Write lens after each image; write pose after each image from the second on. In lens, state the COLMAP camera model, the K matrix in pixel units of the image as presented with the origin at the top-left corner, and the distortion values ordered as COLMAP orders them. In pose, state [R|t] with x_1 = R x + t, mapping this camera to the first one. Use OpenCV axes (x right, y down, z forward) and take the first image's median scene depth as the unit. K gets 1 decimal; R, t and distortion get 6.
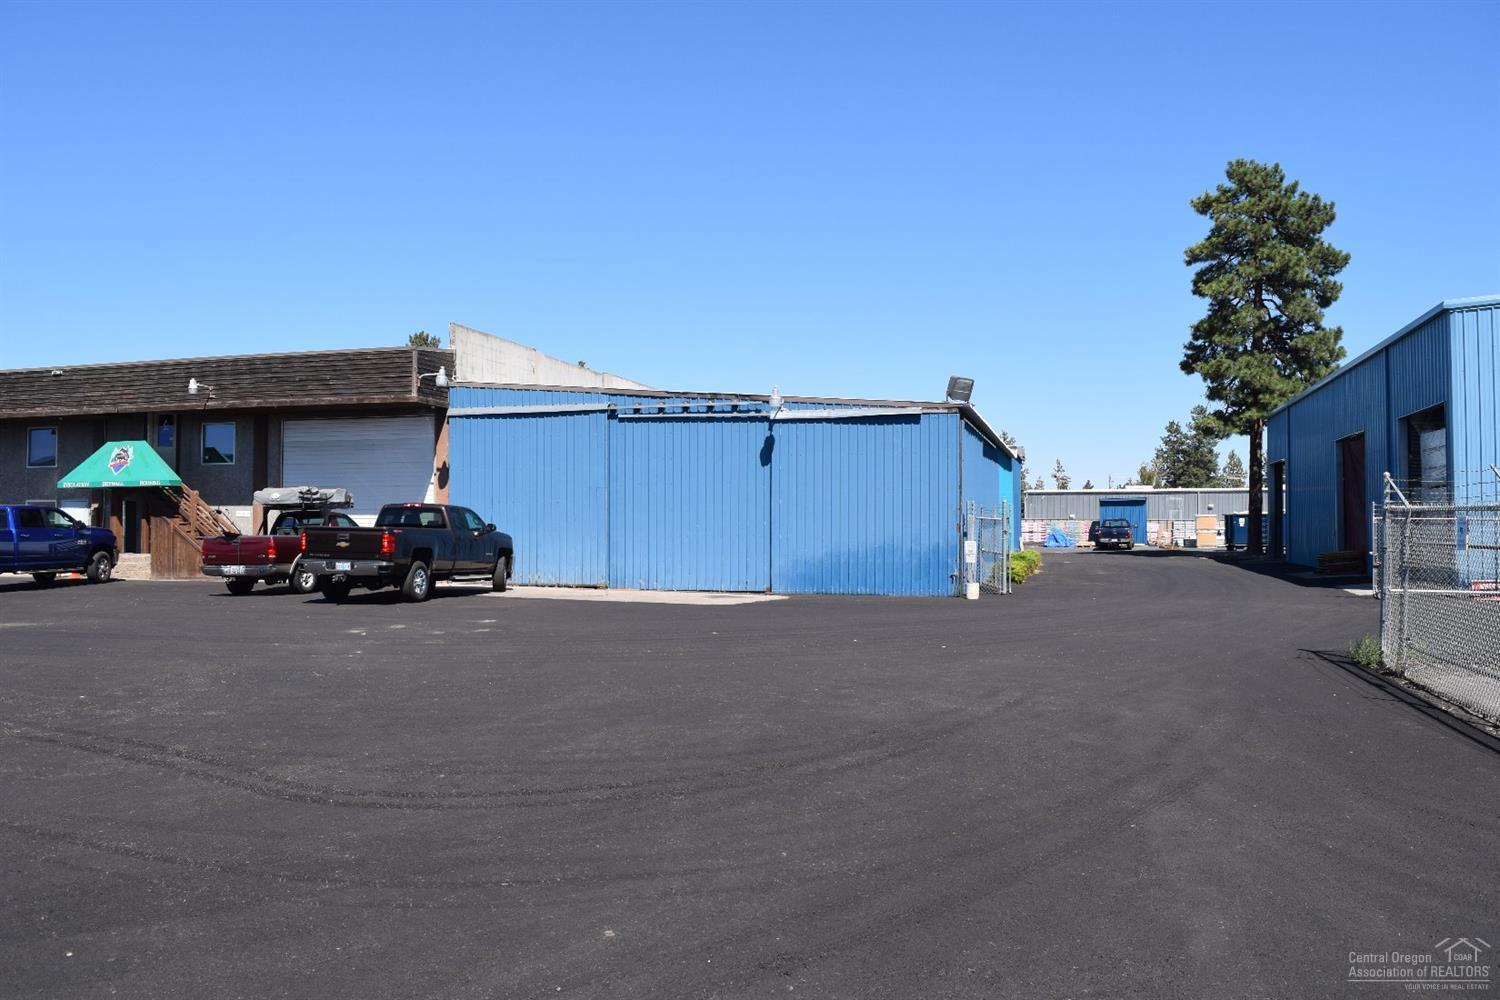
lens RADIAL K [[1176.2, 0, 737.3], [0, 1176.2, 468.7], [0, 0, 1]] dist [-0.094910, 0.018965]
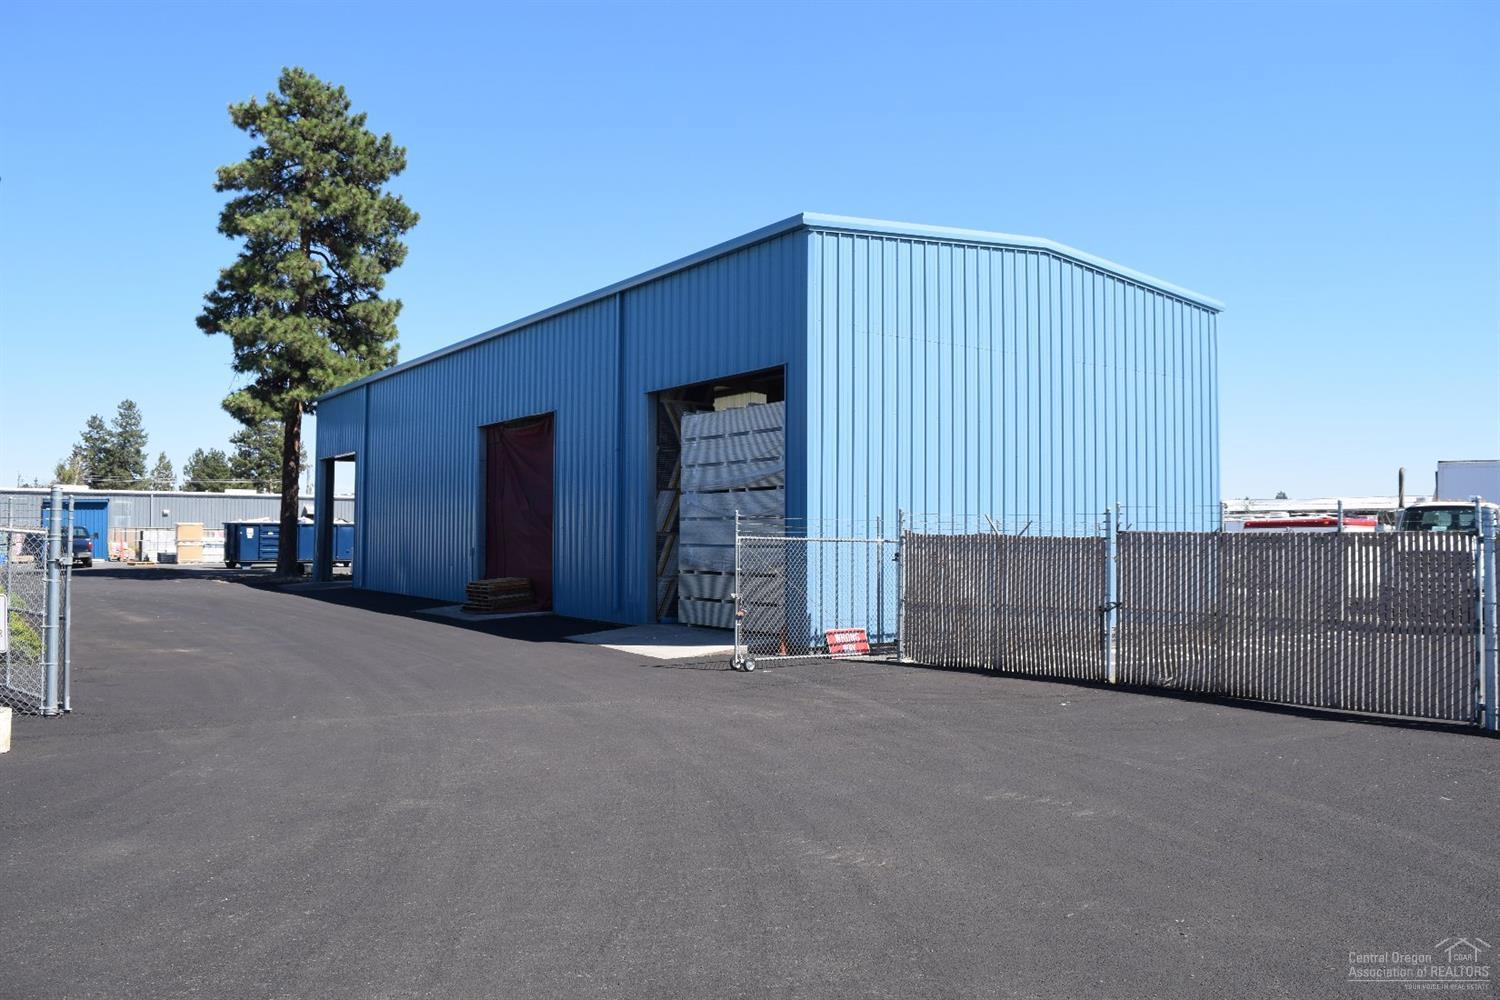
lens RADIAL K [[1176.2, 0, 741.6], [0, 1176.2, 476.0], [0, 0, 1]] dist [-0.094910, 0.018965]
pose [[0.627593, 0.041819, 0.777417, 0.032285], [-0.041421, 0.998936, -0.020296, 0.010330], [-0.777439, -0.019464, 0.628658, 0.270275]]
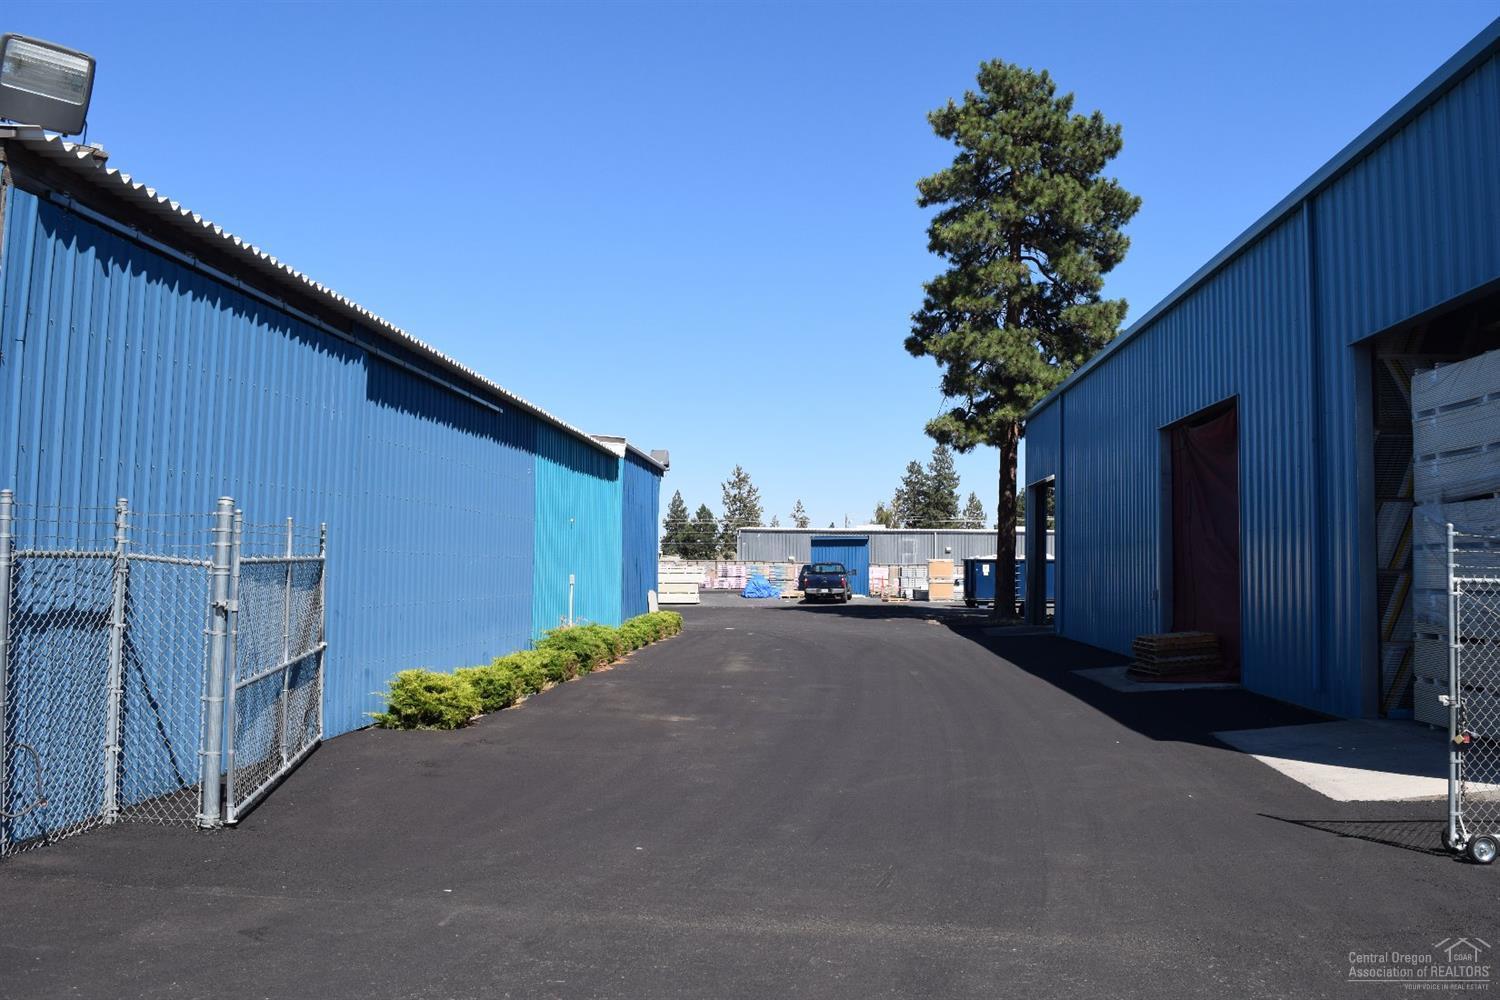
lens RADIAL K [[1176.2, 0, 766.4], [0, 1176.2, 486.4], [0, 0, 1]] dist [-0.094910, 0.018965]
pose [[0.973140, 0.028293, 0.228470, 0.142007], [-0.024144, 0.999489, -0.020935, 0.013256], [-0.228946, 0.014857, 0.973326, 0.336901]]
